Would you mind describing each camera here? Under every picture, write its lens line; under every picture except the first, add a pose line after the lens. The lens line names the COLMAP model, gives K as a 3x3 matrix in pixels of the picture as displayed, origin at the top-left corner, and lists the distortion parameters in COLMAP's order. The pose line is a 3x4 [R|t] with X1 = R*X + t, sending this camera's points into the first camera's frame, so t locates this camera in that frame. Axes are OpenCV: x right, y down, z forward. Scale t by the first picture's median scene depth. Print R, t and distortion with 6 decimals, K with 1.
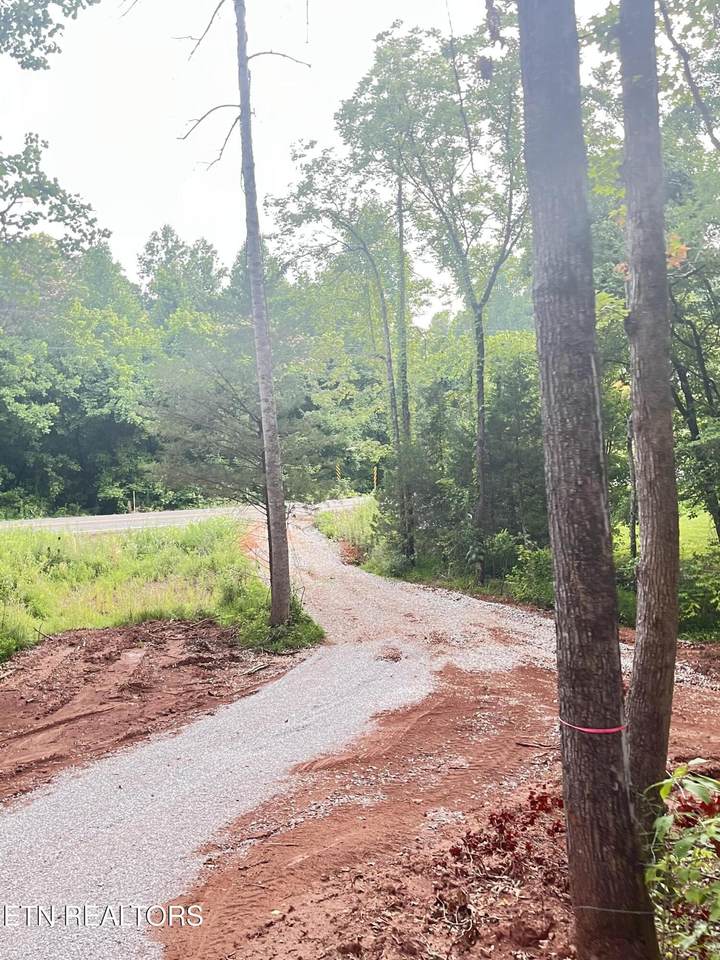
lens RADIAL K [[908.7, 0, 362.1], [0, 908.7, 480.7], [0, 0, 1]] dist [0.012347, 0.000000]
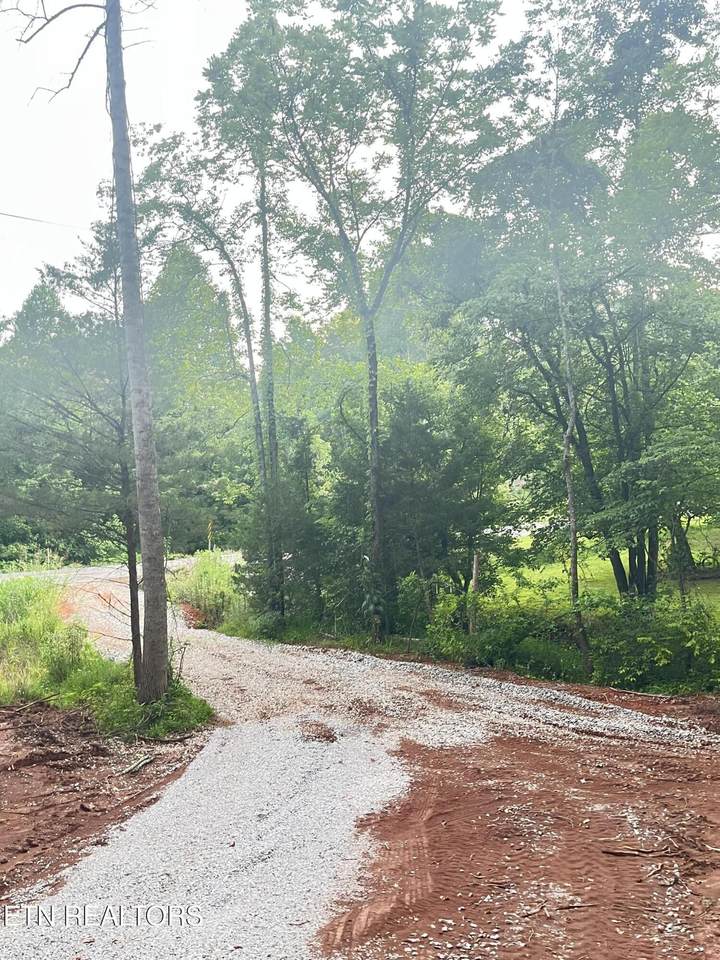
lens RADIAL K [[908.7, 0, 357.2], [0, 908.7, 478.7], [0, 0, 1]] dist [0.012347, 0.000000]
pose [[0.972886, 0.005008, 0.231229, -0.099197], [0.015768, 0.996003, -0.087918, 0.047730], [-0.230745, 0.089180, 0.968919, 0.239554]]
